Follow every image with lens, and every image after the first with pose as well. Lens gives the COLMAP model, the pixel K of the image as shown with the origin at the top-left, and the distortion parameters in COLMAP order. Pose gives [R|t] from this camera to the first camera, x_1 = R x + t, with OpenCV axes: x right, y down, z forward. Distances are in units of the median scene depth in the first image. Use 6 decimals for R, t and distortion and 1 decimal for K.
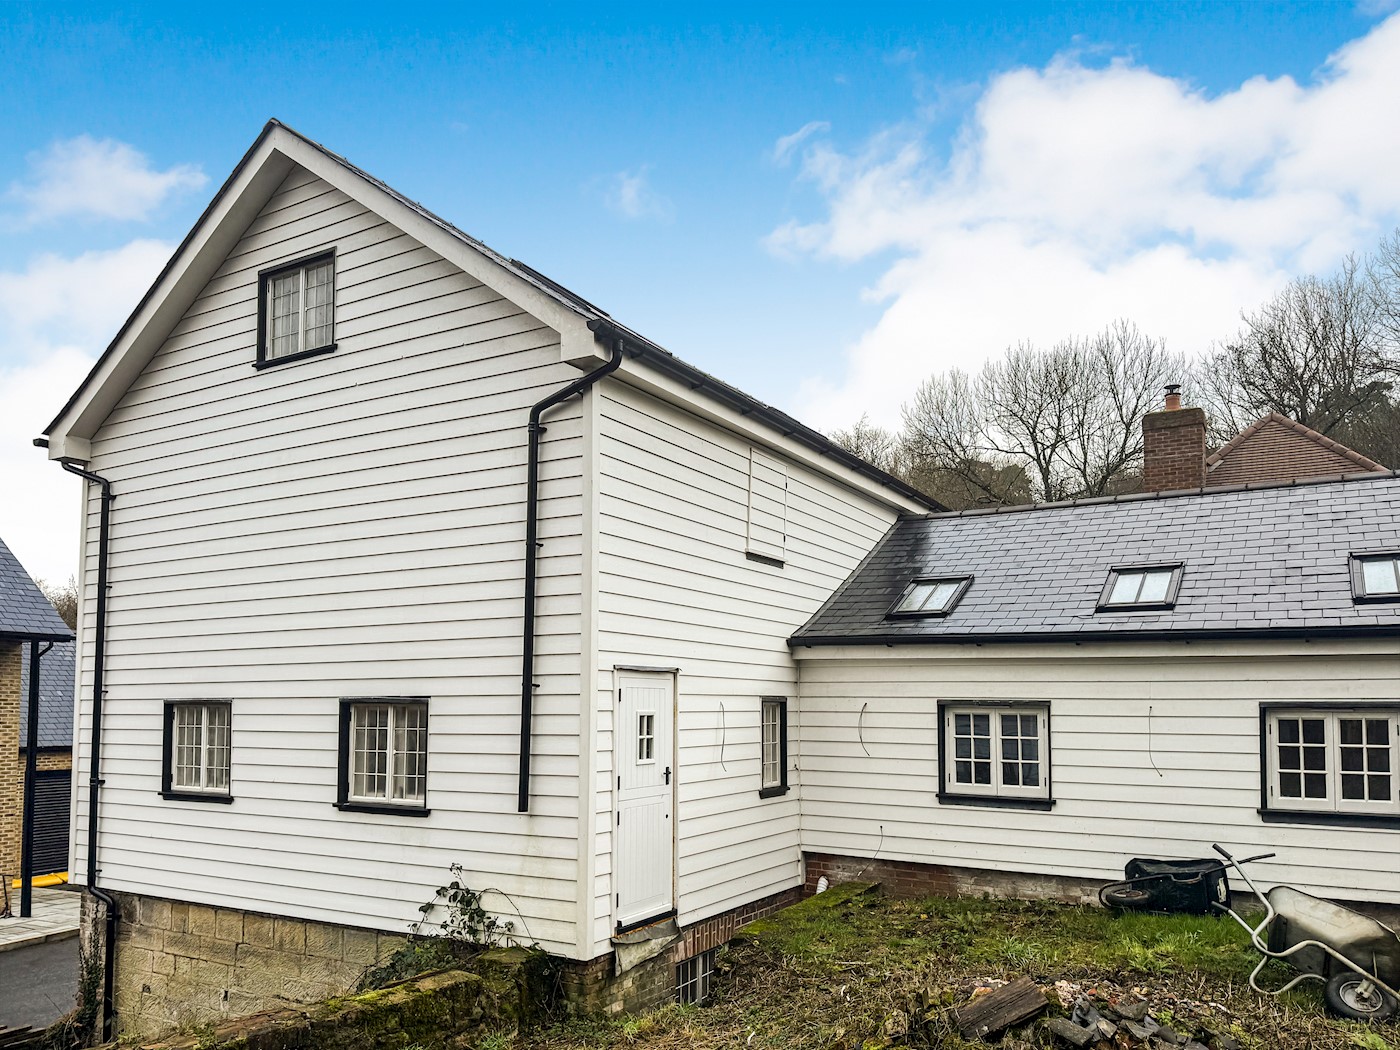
lens RADIAL K [[1031.6, 0, 702.4], [0, 1031.6, 621.5], [0, 0, 1]] dist [0.051614, -0.083281]
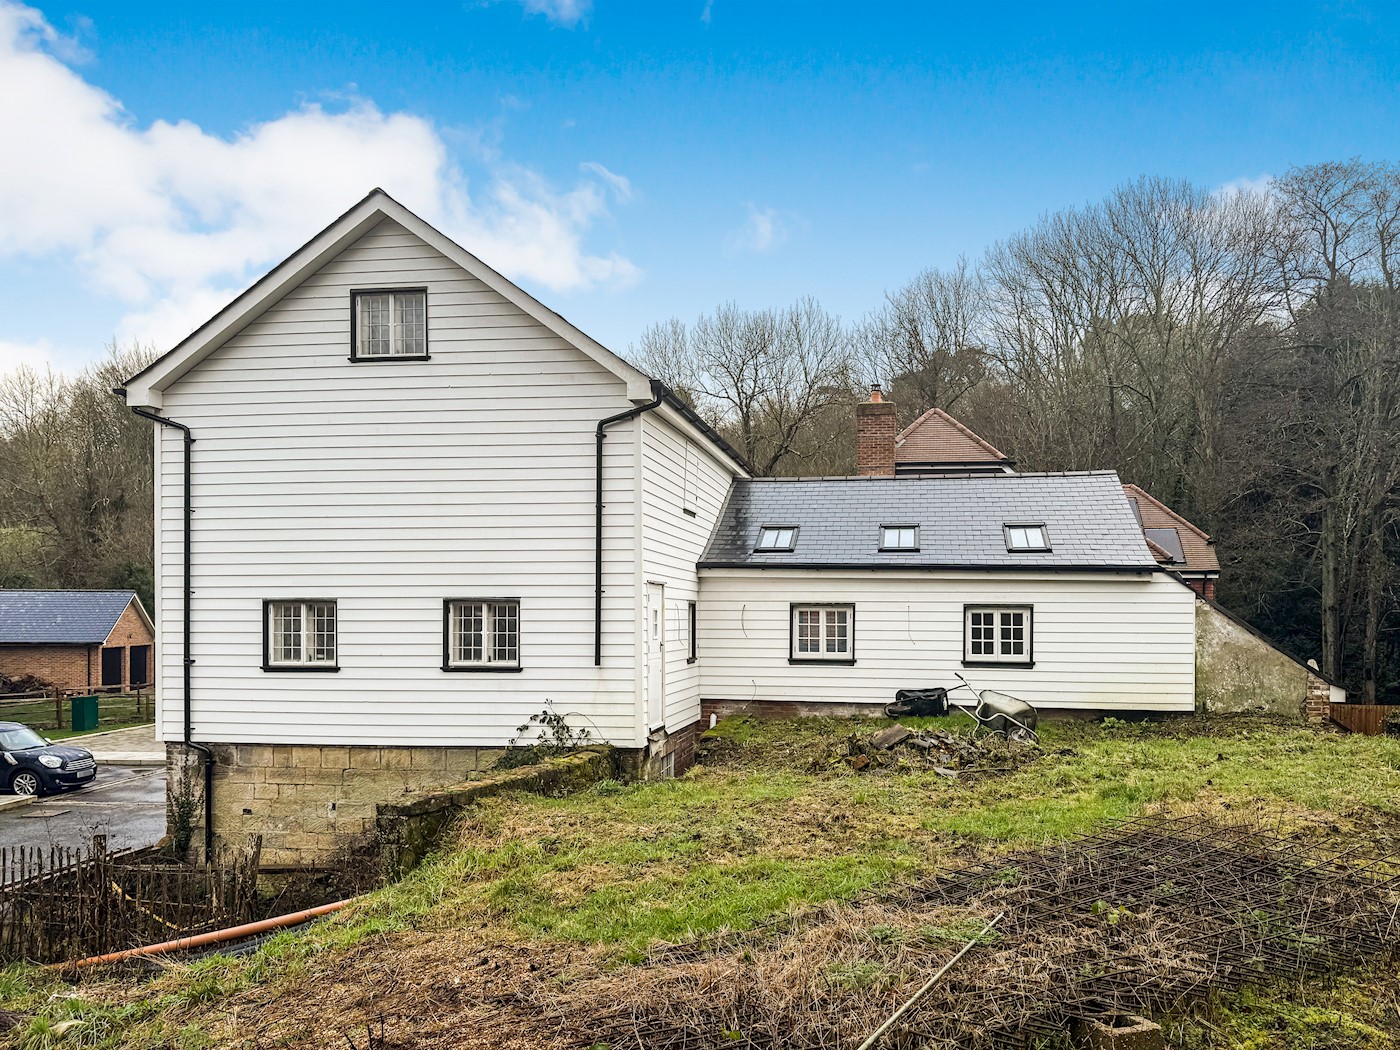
lens RADIAL K [[1031.6, 0, 759.1], [0, 1031.6, 593.0], [0, 0, 1]] dist [0.051614, -0.083281]
pose [[0.925004, 0.009384, 0.379841, -0.463557], [-0.032131, 0.998046, 0.053588, -0.027104], [-0.378596, -0.061774, 0.923498, -0.522277]]
